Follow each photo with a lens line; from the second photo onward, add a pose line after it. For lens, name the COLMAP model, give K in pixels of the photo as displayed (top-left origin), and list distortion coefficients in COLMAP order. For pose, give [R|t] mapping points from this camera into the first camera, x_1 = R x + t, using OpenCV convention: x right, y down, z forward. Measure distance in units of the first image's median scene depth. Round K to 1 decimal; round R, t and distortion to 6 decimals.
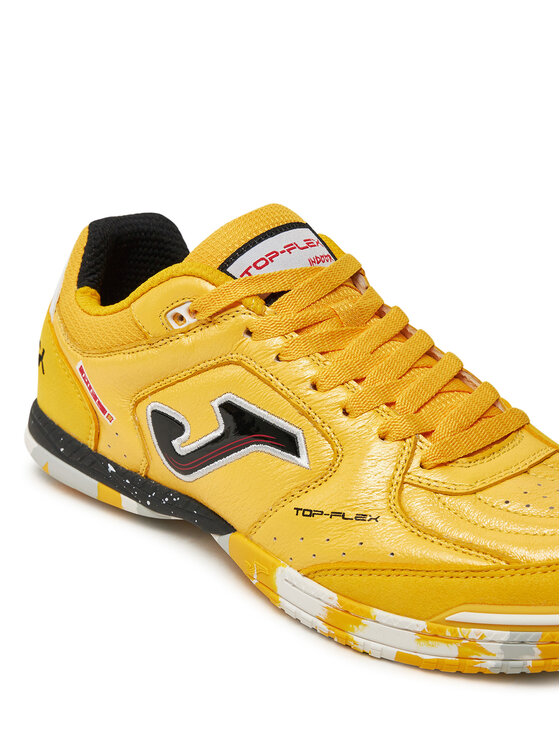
lens RADIAL K [[1356.8, 0, 280.0], [0, 1356.8, 373.0], [0, 0, 1]] dist [0.064666, -0.051328]
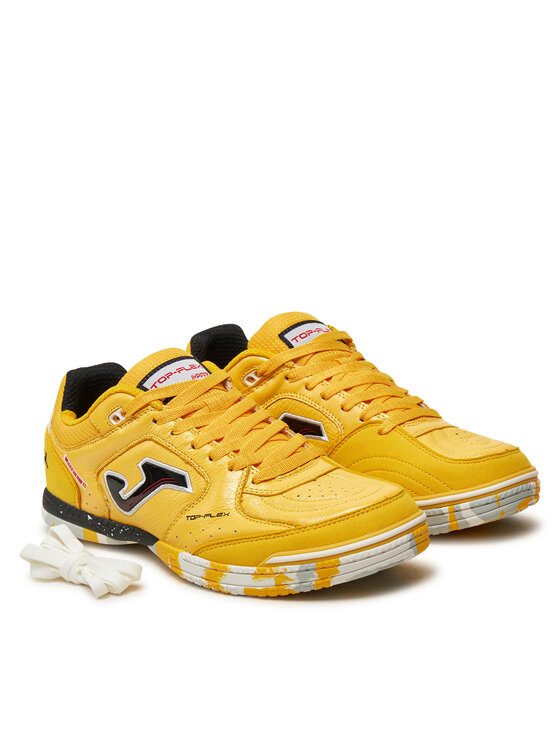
lens RADIAL K [[1287.7, 0, 280.0], [0, 1287.7, 373.0], [0, 0, 1]] dist [0.449375, -4.580554]
pose [[0.992367, -0.112238, -0.051094, 0.223667], [0.104844, 0.986002, -0.129646, 0.138792], [0.064930, 0.123299, 0.990243, -0.611997]]
